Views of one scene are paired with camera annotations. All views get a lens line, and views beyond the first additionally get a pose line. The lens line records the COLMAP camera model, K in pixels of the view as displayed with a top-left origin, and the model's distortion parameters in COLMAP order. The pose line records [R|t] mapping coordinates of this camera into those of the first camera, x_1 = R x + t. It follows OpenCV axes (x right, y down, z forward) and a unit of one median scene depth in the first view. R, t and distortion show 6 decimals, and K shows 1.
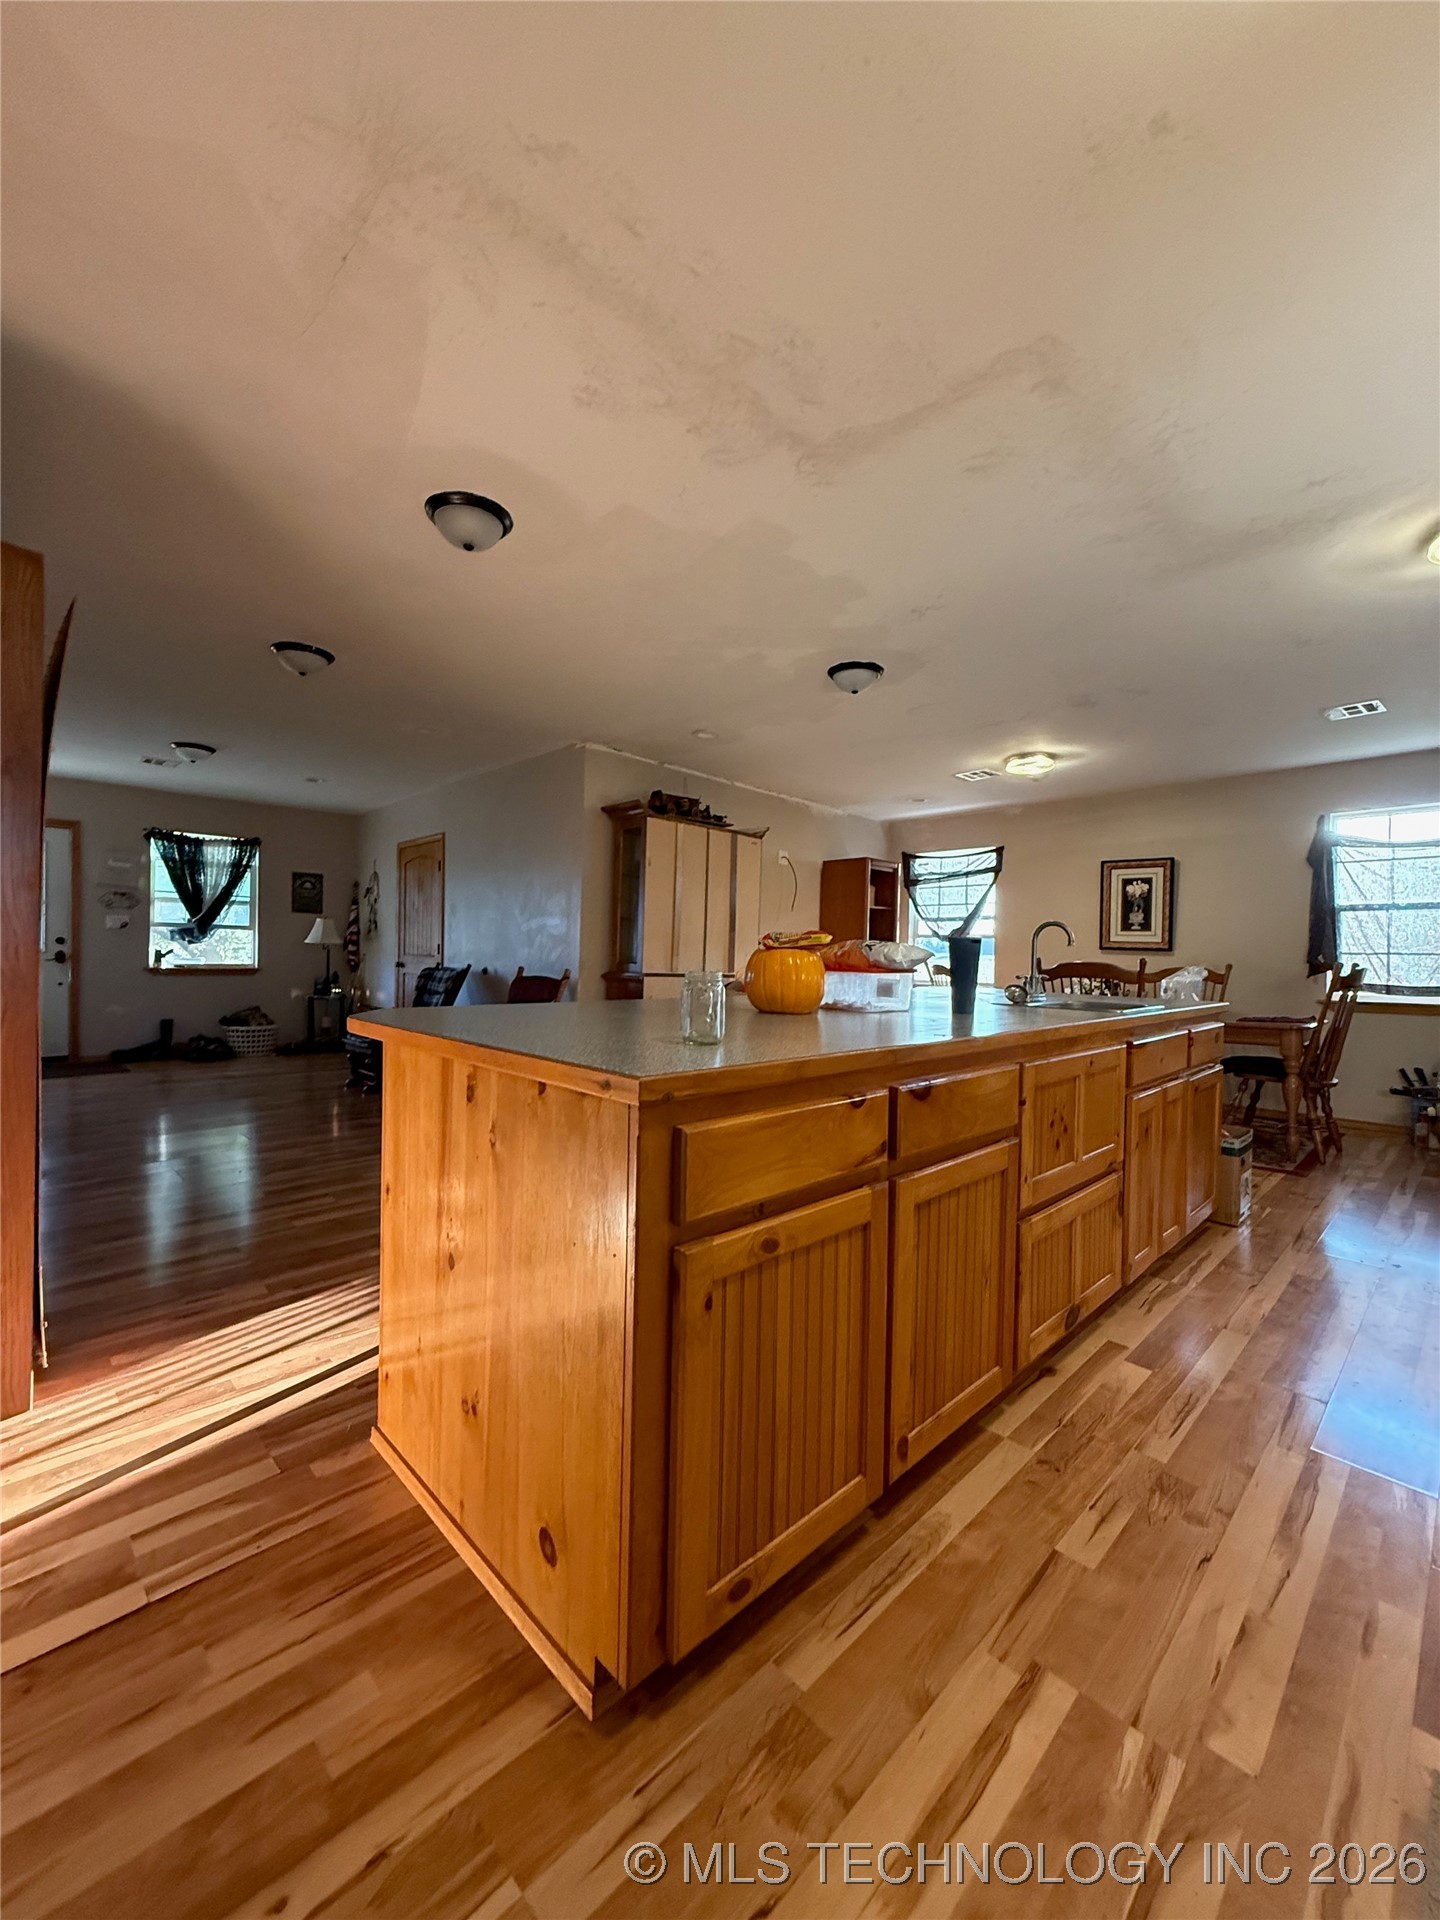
lens RADIAL K [[764.5, 0, 717.3], [0, 764.5, 957.9], [0, 0, 1]] dist [-0.000105, 0.000195]
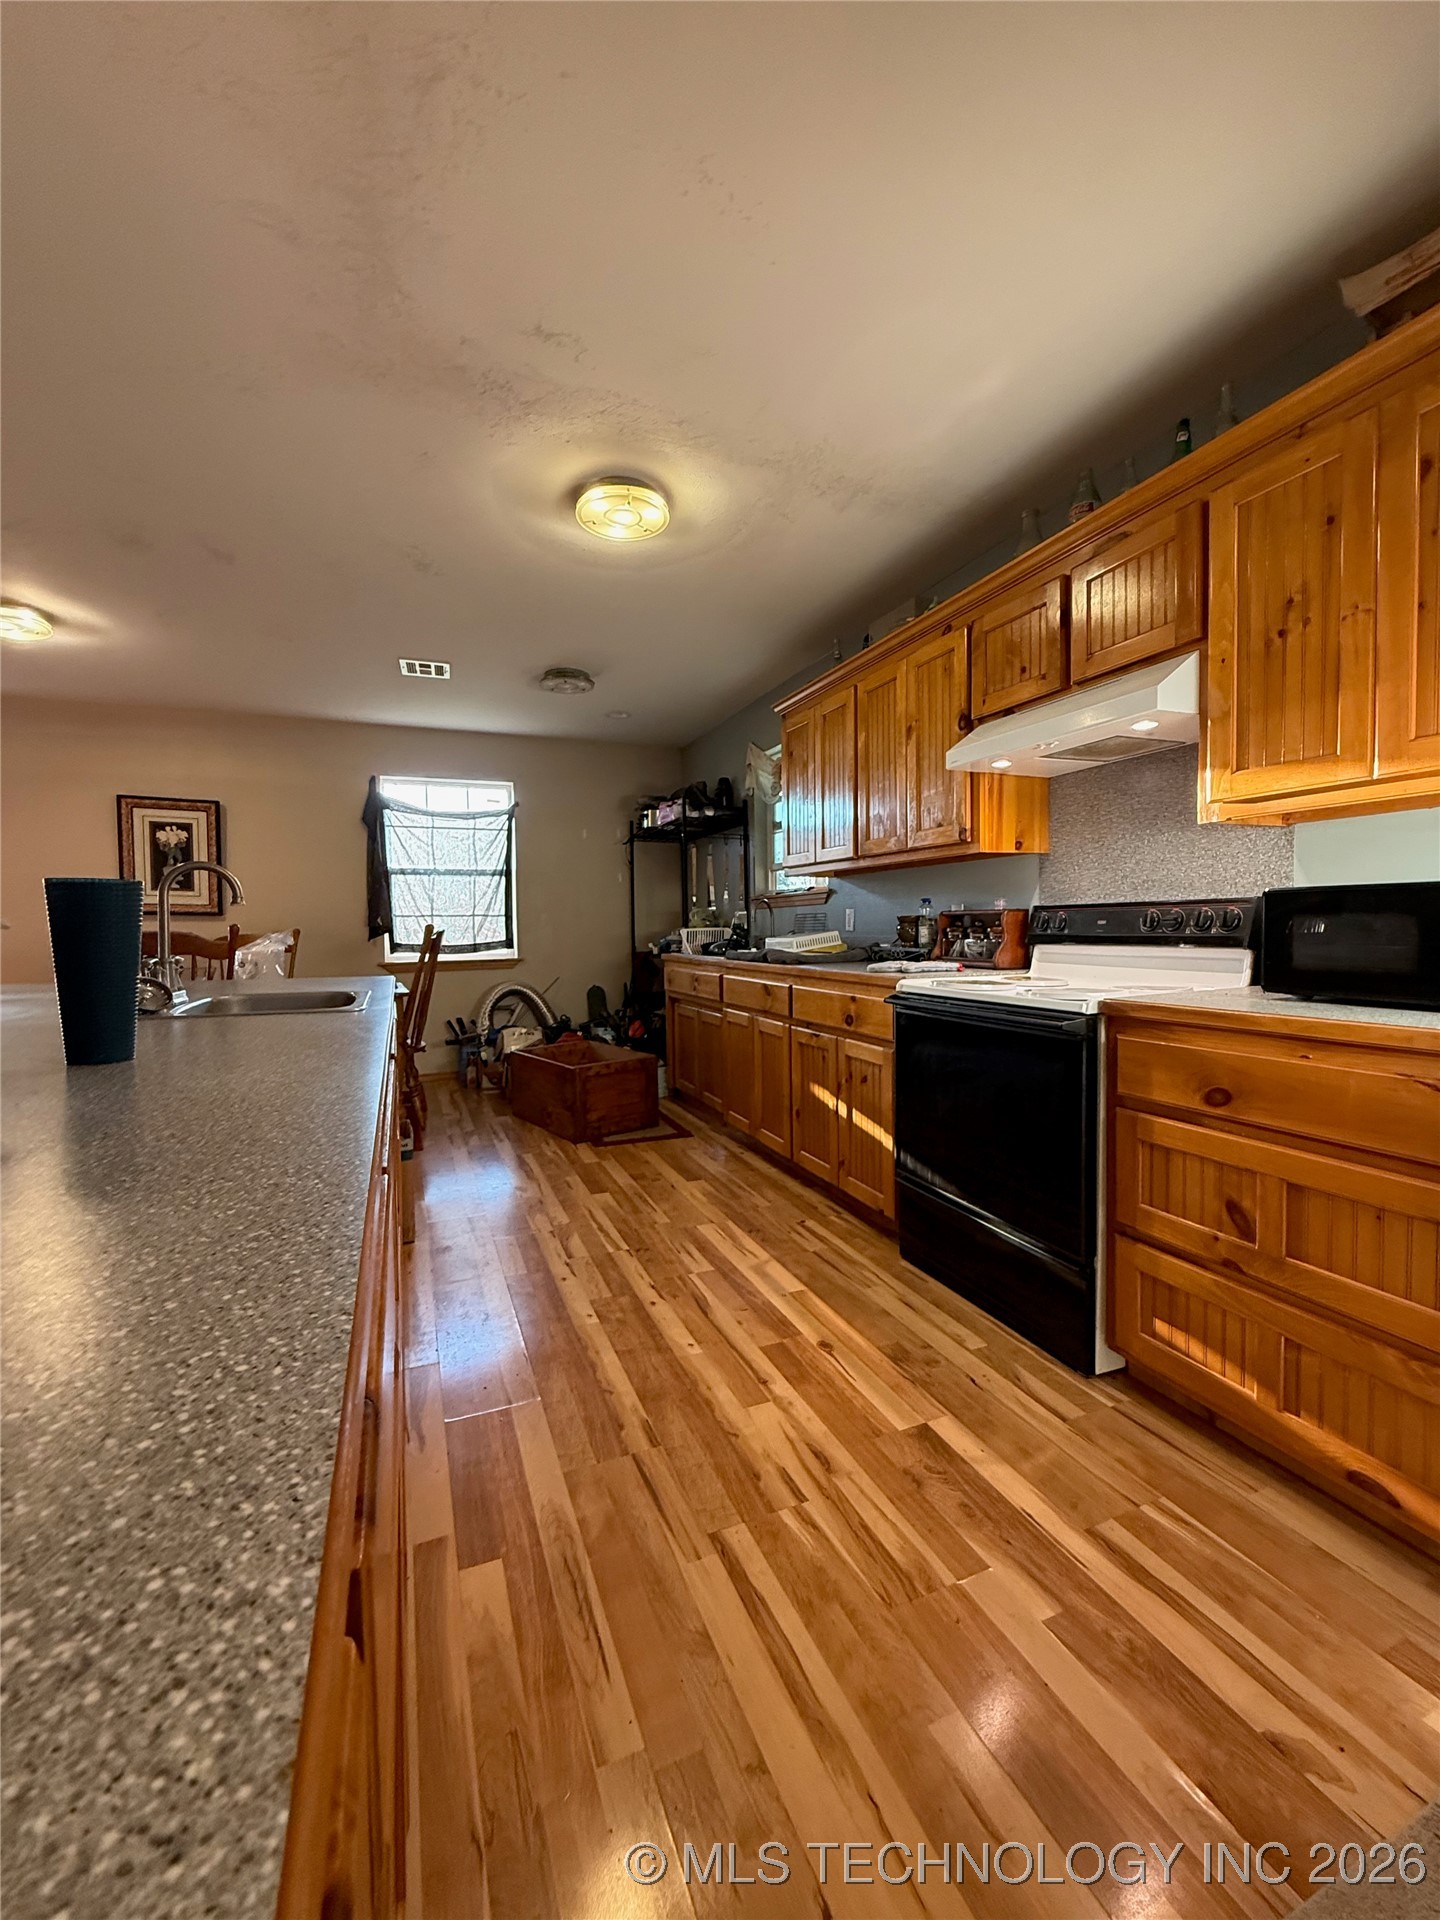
lens RADIAL K [[764.5, 0, 717.3], [0, 764.5, 957.9], [0, 0, 1]] dist [-0.000105, 0.000195]
pose [[0.368378, -0.061659, 0.927629, 0.024658], [0.019618, 0.998092, 0.058552, -0.001241], [-0.929469, -0.003371, 0.368884, 0.223553]]
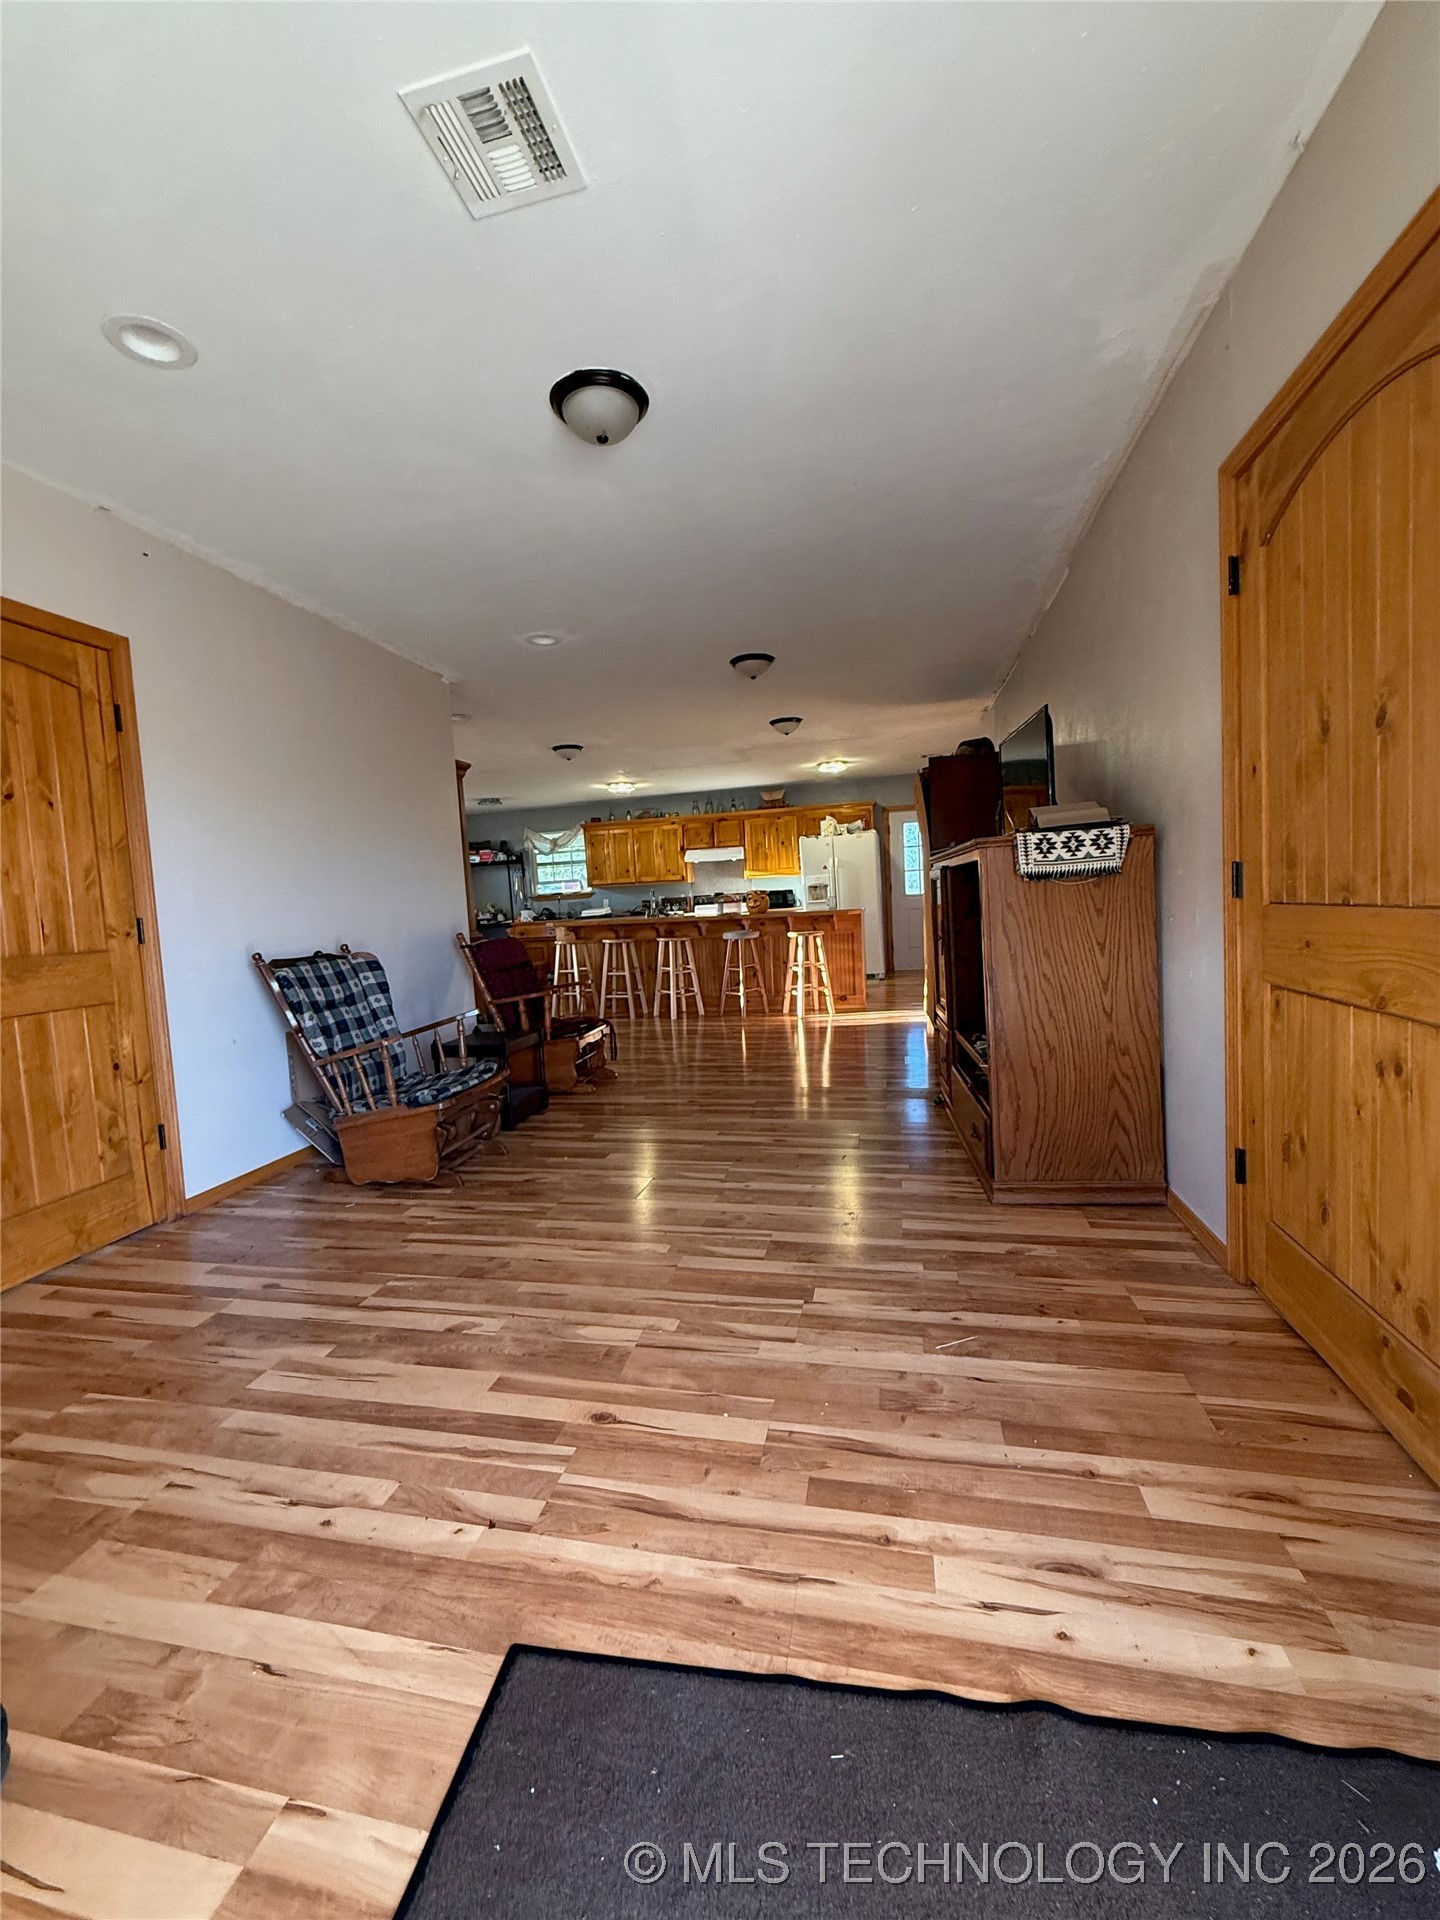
lens RADIAL K [[766.3, 0, 716.6], [0, 766.3, 958.0], [0, 0, 1]] dist [-0.000603, -0.000106]
pose [[-0.546055, -0.056483, 0.835843, -1.114550], [0.048712, 0.993896, 0.098987, -0.034640], [-0.836332, 0.094768, -0.539970, 1.245074]]
